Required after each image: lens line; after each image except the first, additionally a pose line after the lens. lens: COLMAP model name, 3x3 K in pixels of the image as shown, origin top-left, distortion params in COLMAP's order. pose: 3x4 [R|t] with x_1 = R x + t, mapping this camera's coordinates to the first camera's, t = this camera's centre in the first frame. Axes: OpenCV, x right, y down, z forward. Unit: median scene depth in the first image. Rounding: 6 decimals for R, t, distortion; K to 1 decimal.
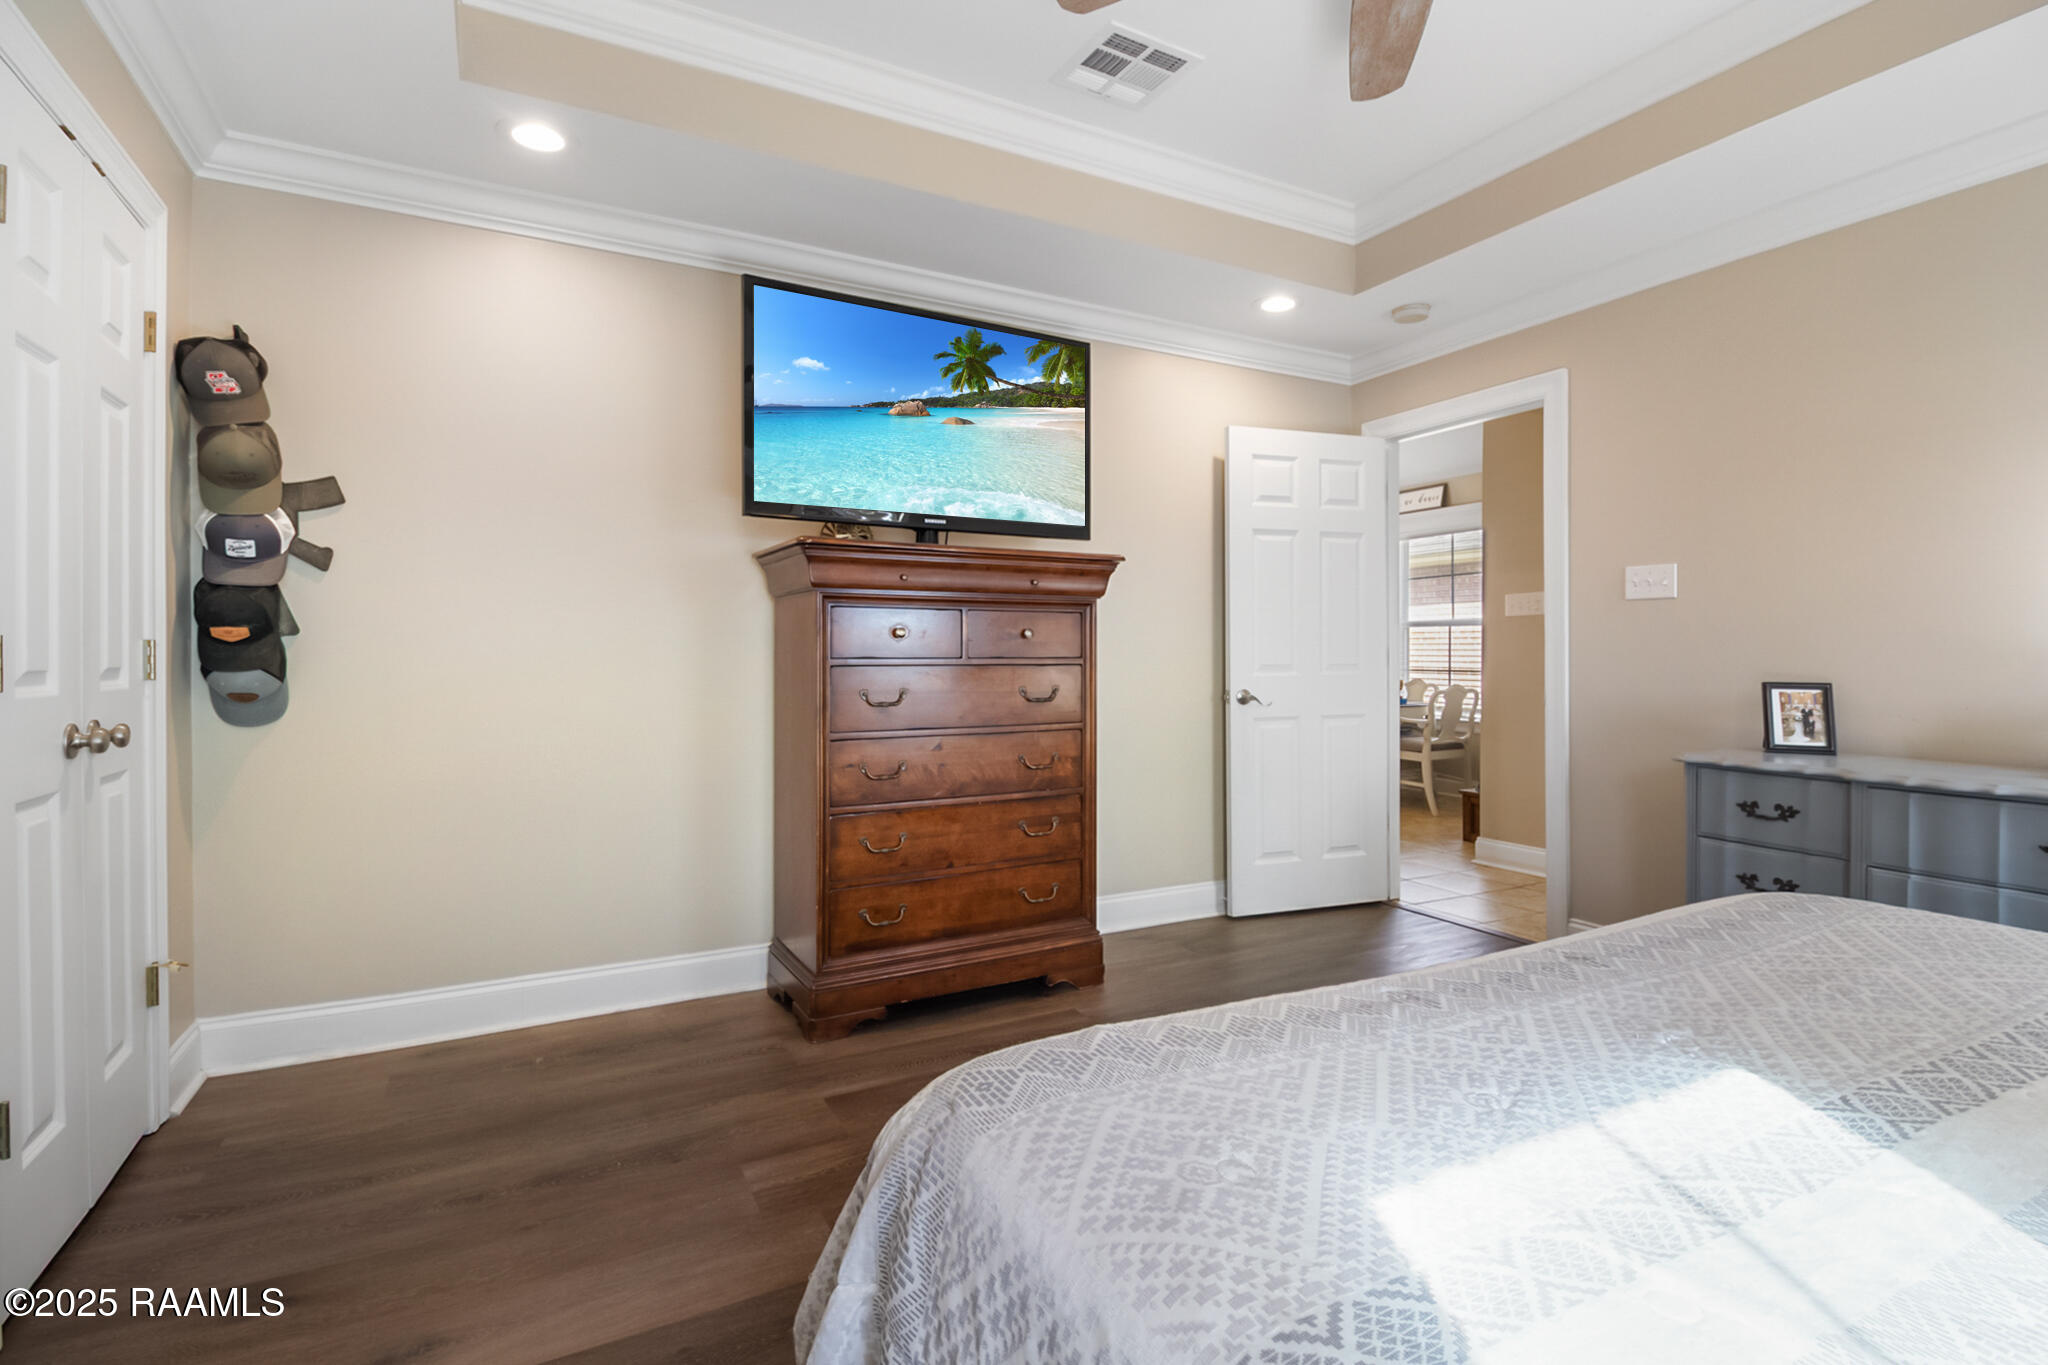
lens RADIAL K [[962.1, 0, 1028.1], [0, 962.1, 665.7], [0, 0, 1]] dist [0.000246, 0.000014]
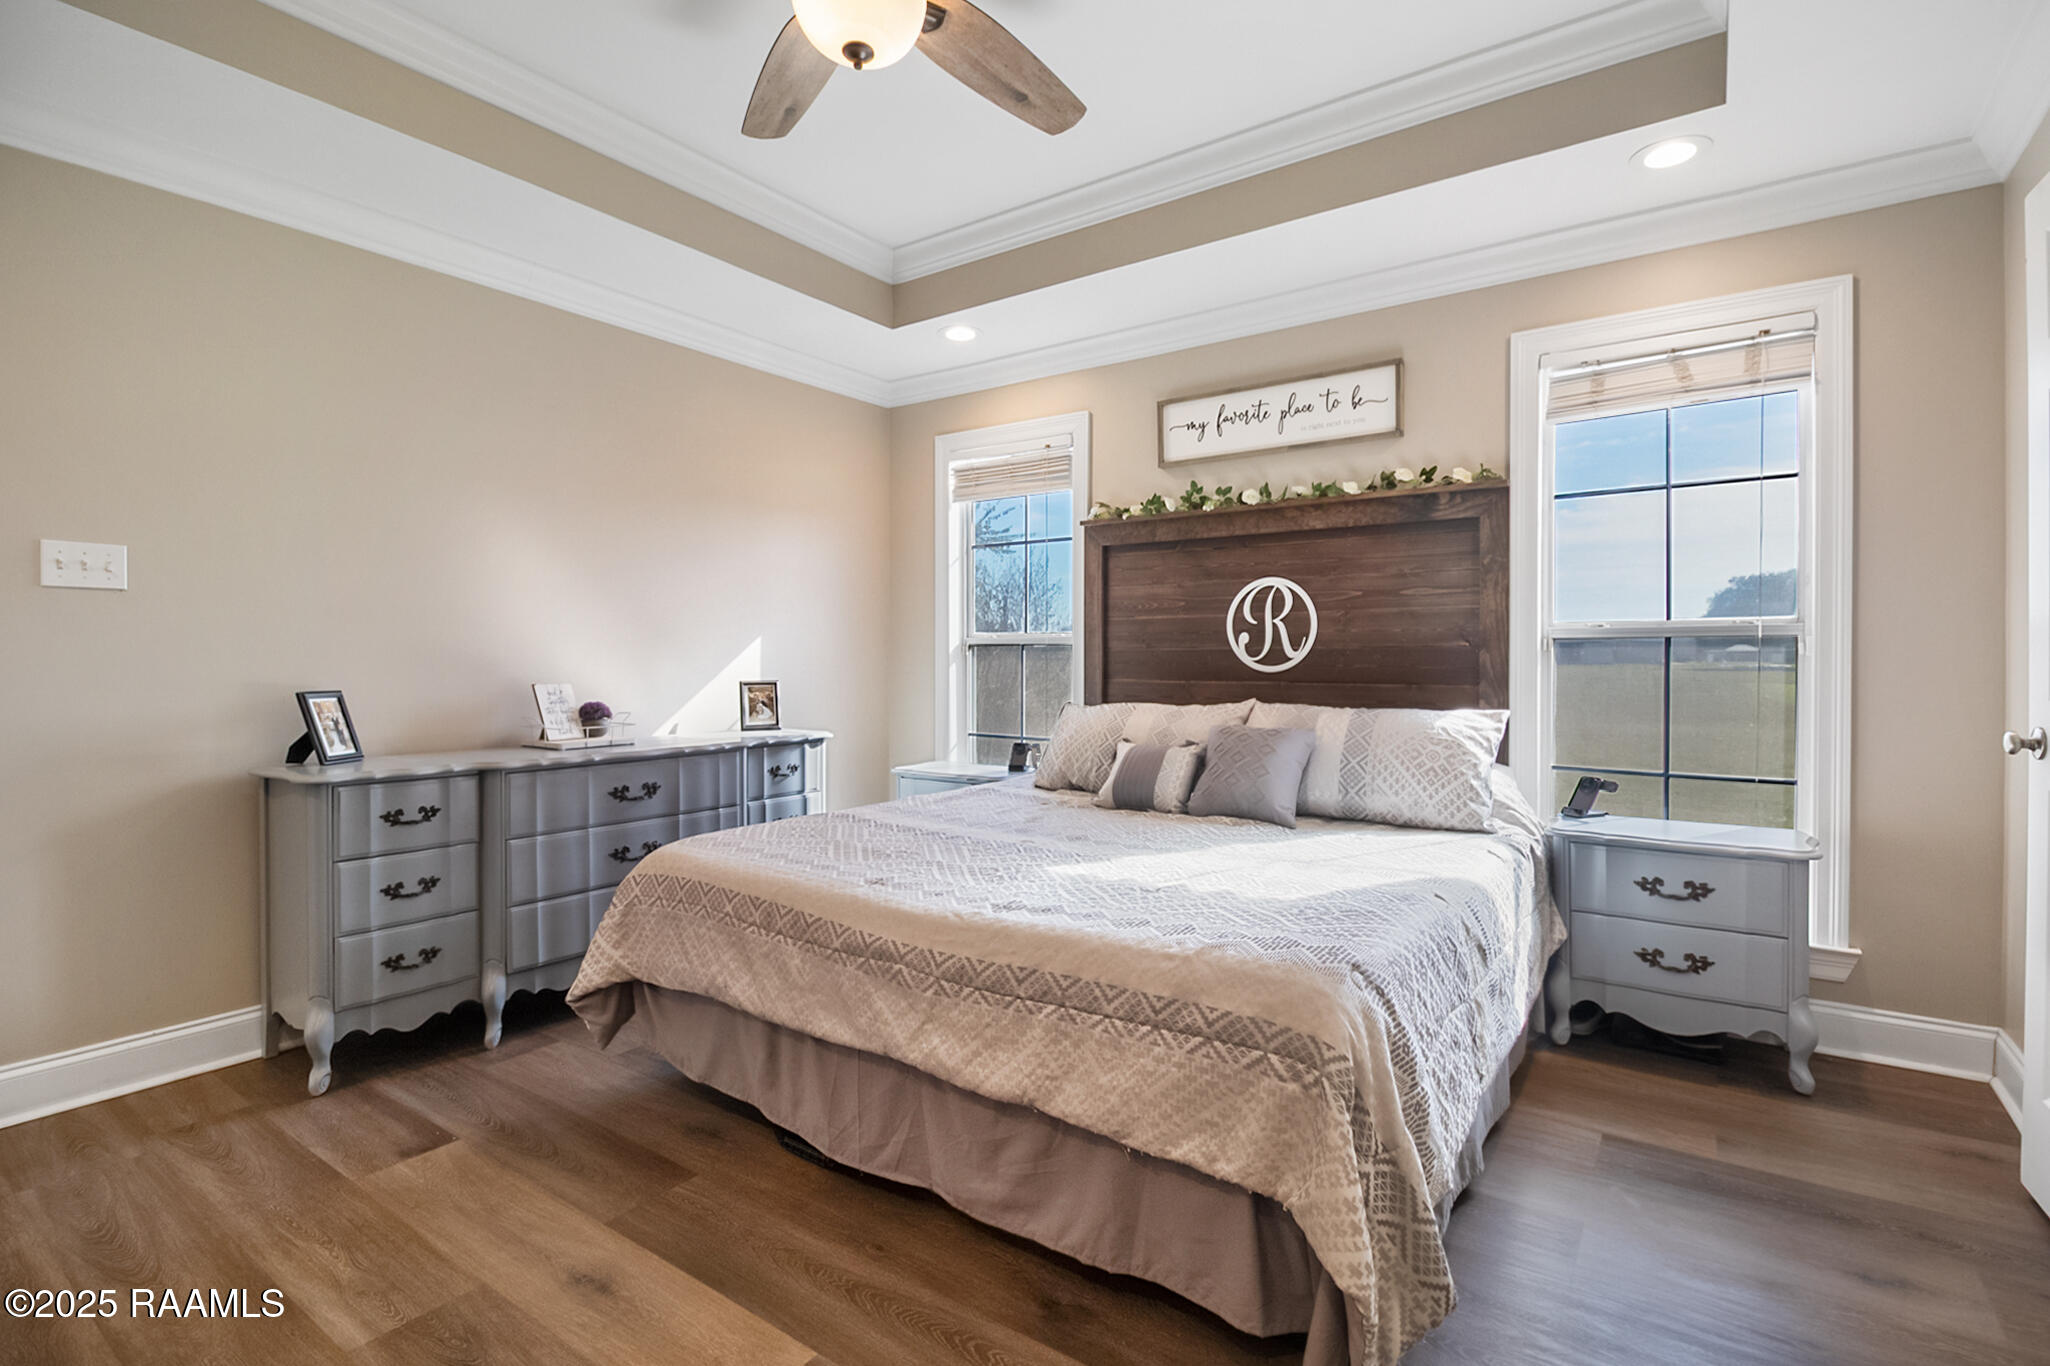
lens RADIAL K [[963.1, 0, 1027.2], [0, 963.1, 671.4], [0, 0, 1]] dist [0.000246, 0.000014]
pose [[-0.454558, -0.009905, 0.890662, -0.422004], [0.015024, 0.999711, 0.018785, -0.010767], [-0.890591, 0.021921, -0.454277, 0.855336]]
